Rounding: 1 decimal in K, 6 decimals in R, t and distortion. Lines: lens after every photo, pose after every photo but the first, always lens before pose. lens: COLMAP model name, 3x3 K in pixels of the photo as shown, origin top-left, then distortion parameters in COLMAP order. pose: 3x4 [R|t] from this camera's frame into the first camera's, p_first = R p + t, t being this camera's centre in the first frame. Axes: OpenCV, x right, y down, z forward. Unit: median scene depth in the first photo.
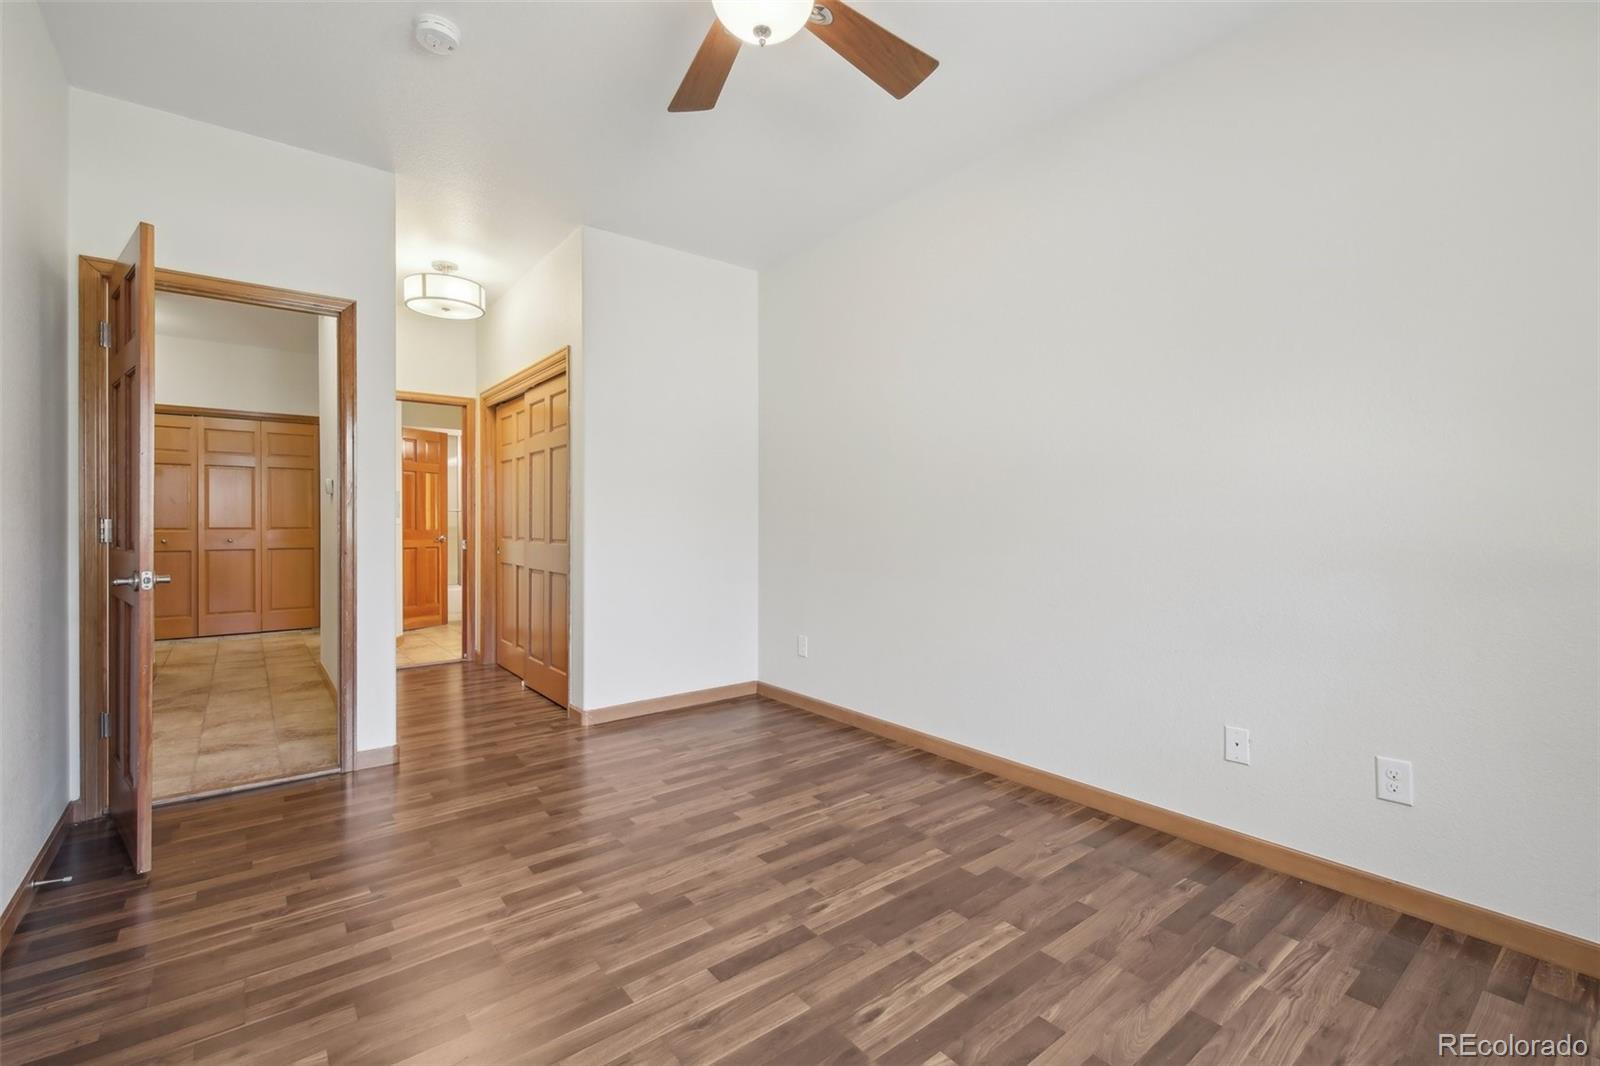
lens RADIAL K [[708.8, 0, 806.7], [0, 708.8, 528.3], [0, 0, 1]] dist [-0.002802, -0.005641]
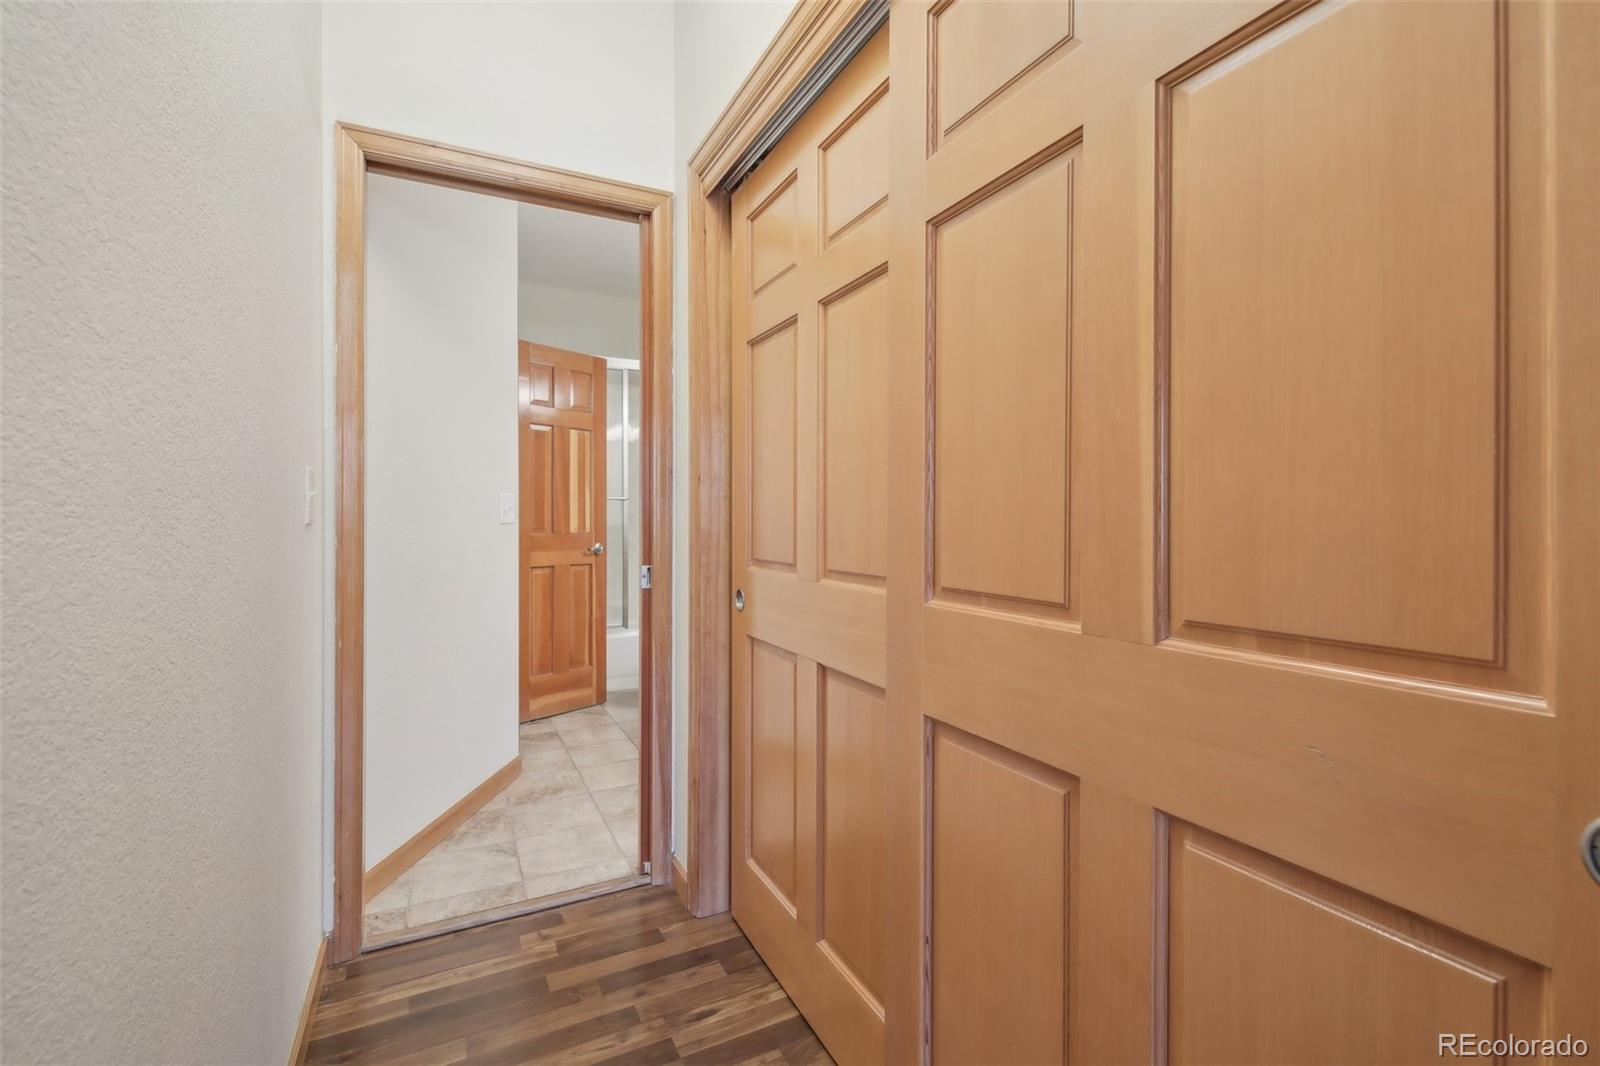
lens RADIAL K [[708.8, 0, 801.8], [0, 708.8, 523.0], [0, 0, 1]] dist [-0.002802, -0.005641]
pose [[0.979155, 0.001585, -0.203109, -0.328455], [-0.001639, 0.999999, -0.000098, -0.006815], [0.203109, 0.000429, 0.979156, 0.654069]]
